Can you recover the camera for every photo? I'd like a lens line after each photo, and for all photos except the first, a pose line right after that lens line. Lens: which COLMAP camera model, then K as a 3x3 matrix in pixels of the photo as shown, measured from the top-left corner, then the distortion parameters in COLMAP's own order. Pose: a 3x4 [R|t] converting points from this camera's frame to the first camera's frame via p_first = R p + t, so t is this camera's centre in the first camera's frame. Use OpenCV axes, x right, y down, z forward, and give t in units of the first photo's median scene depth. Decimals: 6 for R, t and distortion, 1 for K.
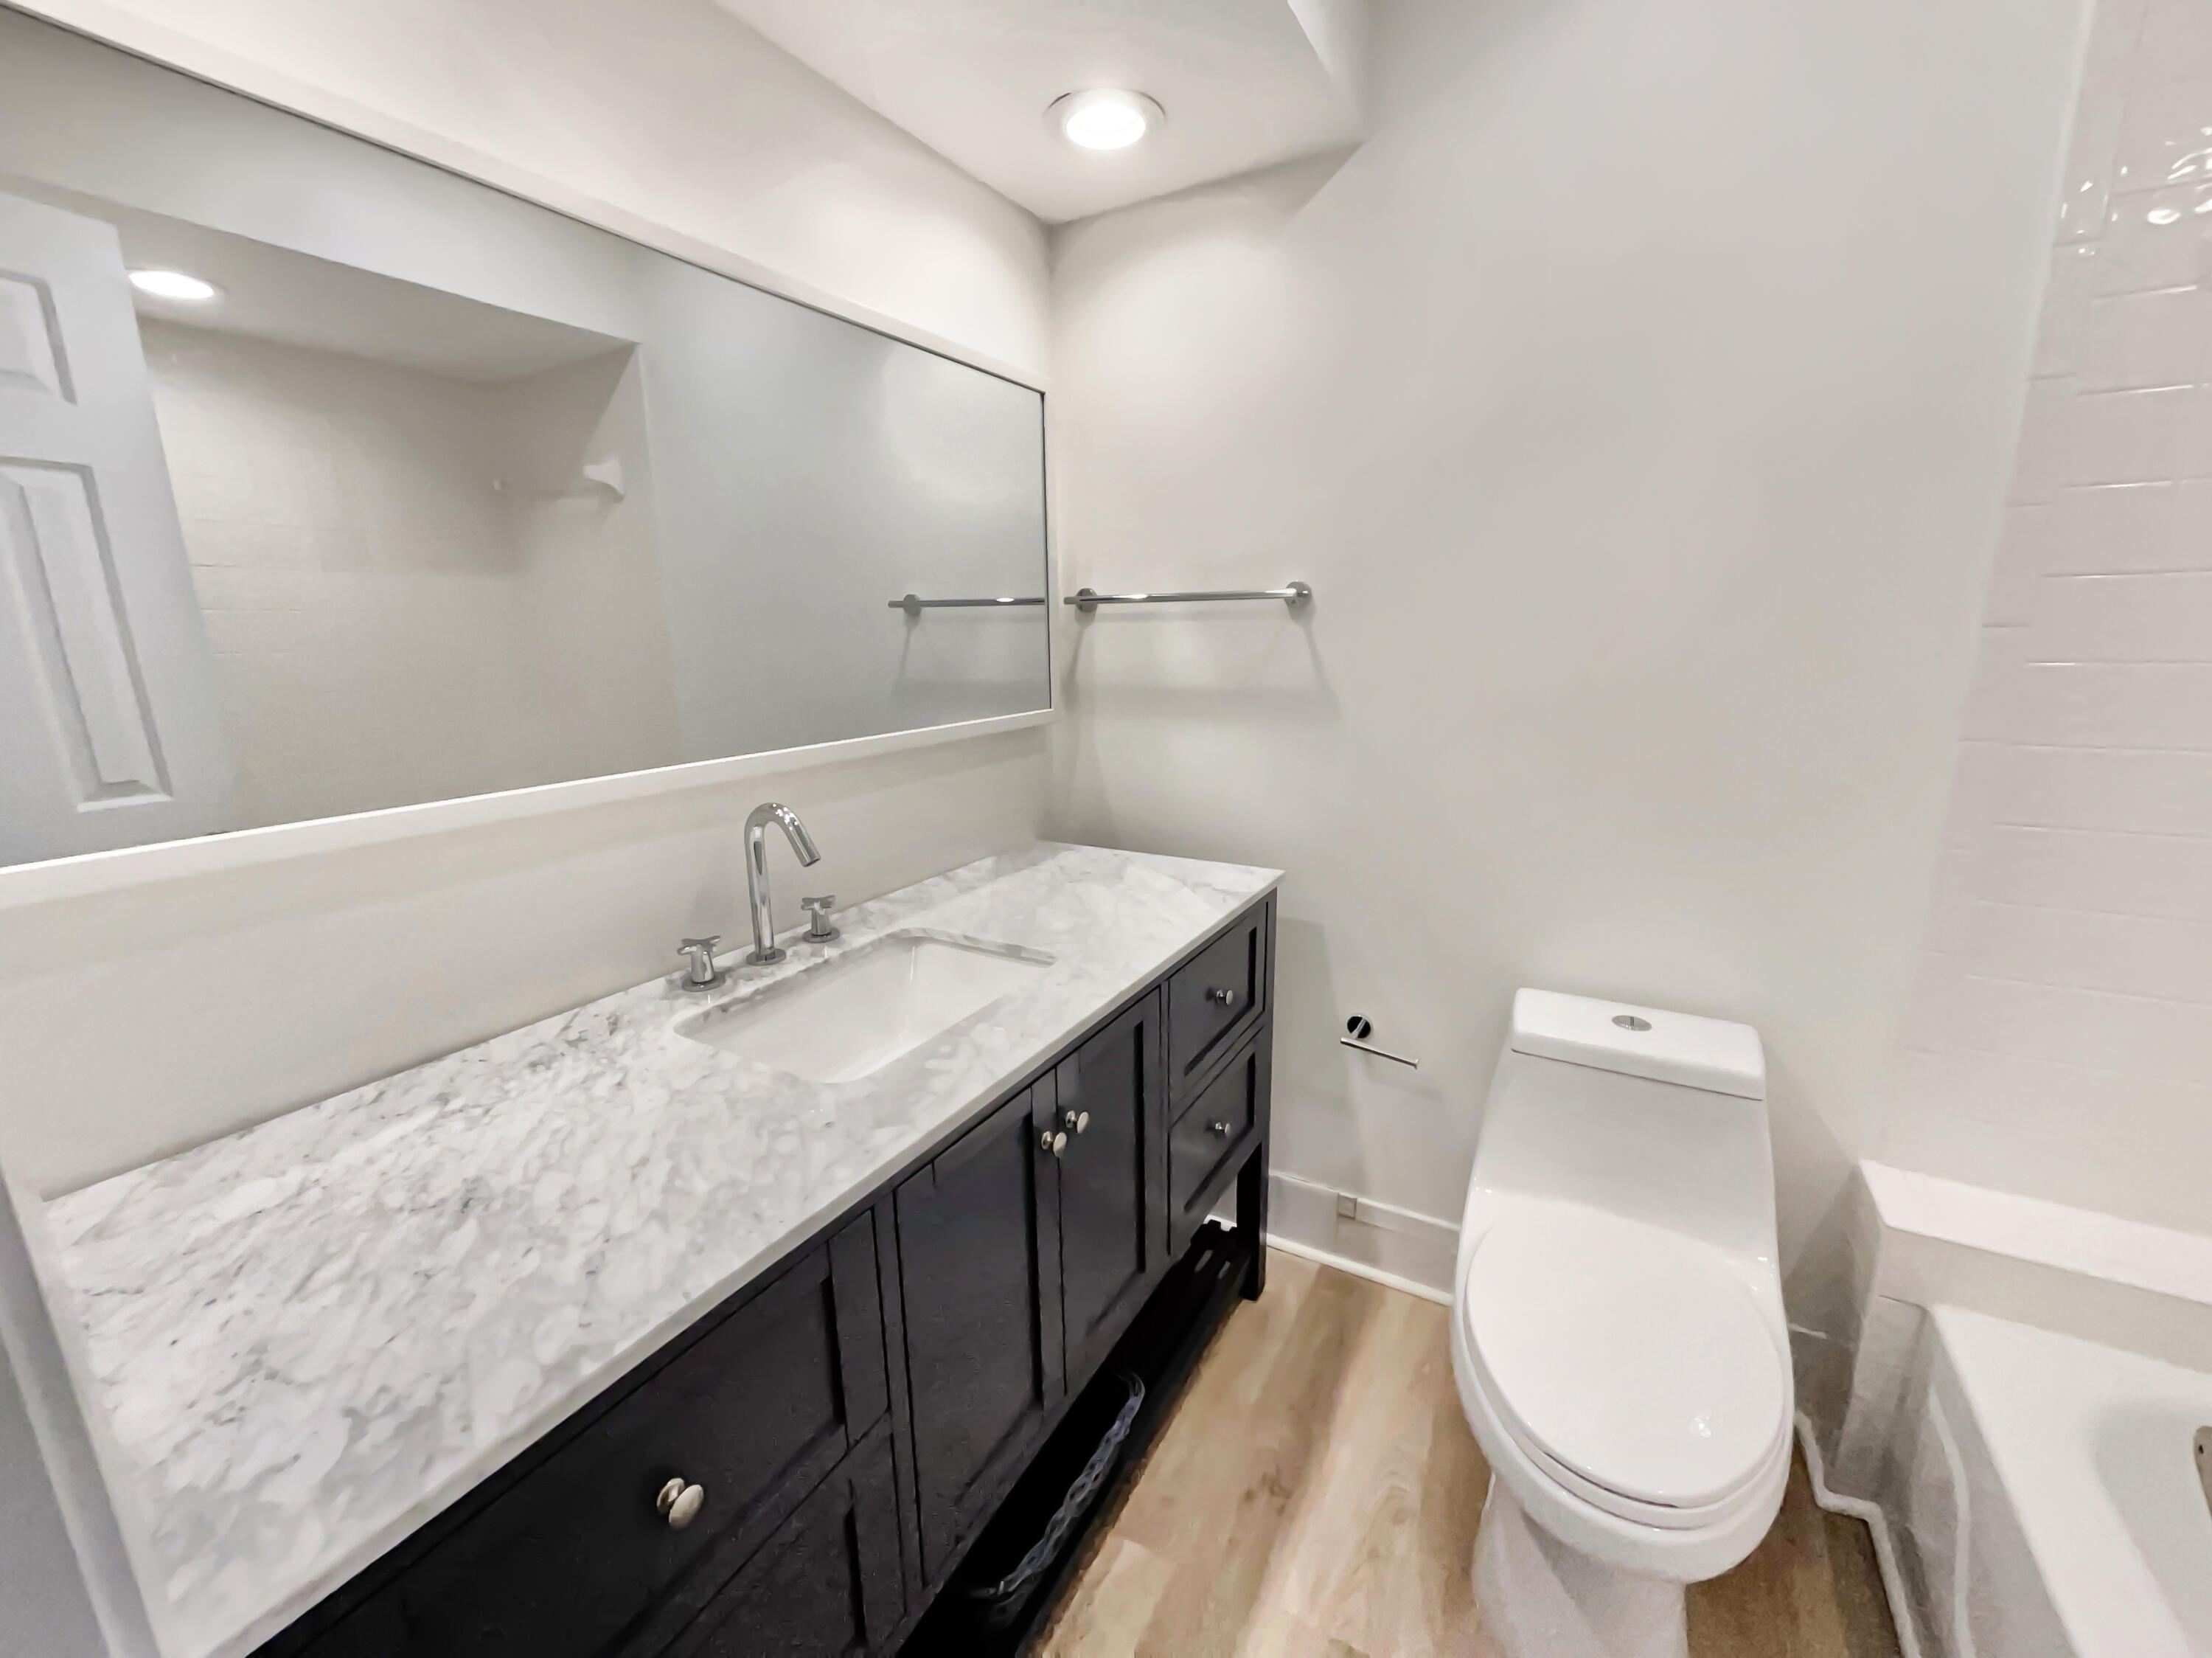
lens RADIAL K [[887.3, 0, 1106.0], [0, 887.3, 829.0], [0, 0, 1]] dist [-0.008359, 0.000071]
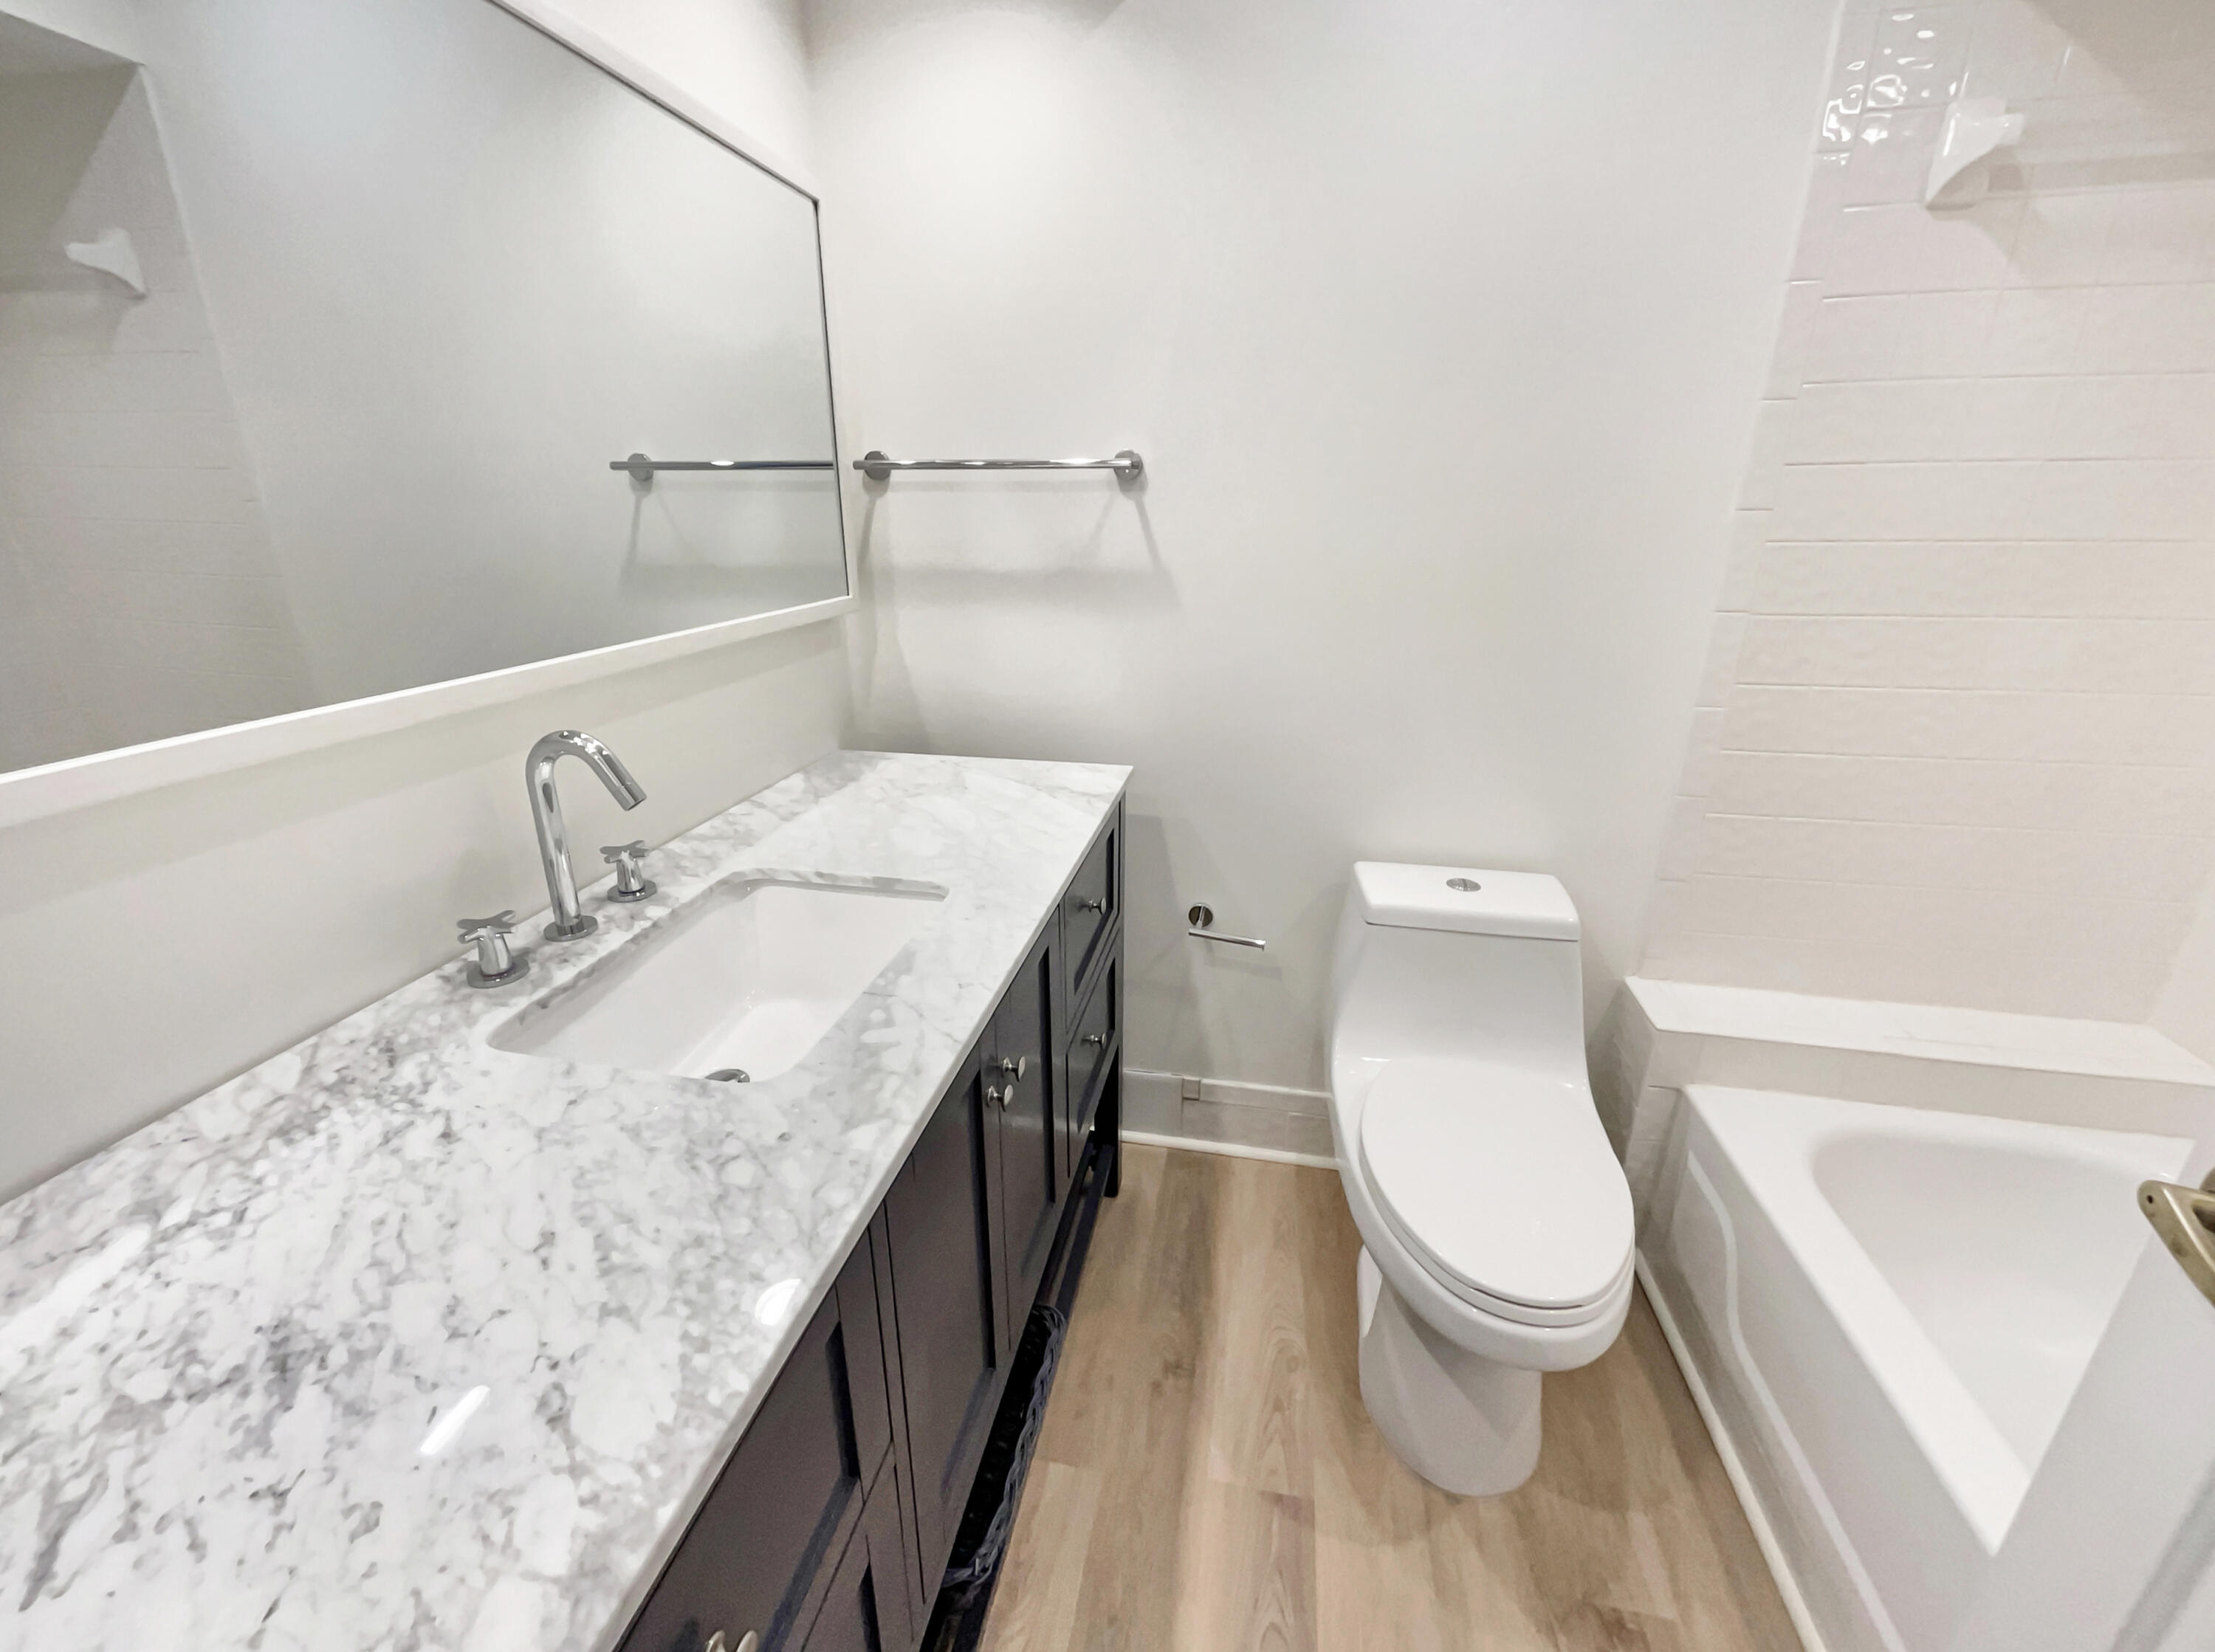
lens RADIAL K [[904.6, 0, 1097.0], [0, 904.6, 823.1], [0, 0, 1]] dist [-0.007627, -0.000180]
pose [[0.947373, -0.091770, 0.306696, -0.176519], [0.056087, 0.990794, 0.123217, -0.018110], [-0.315181, -0.099531, 0.943798, 0.116411]]
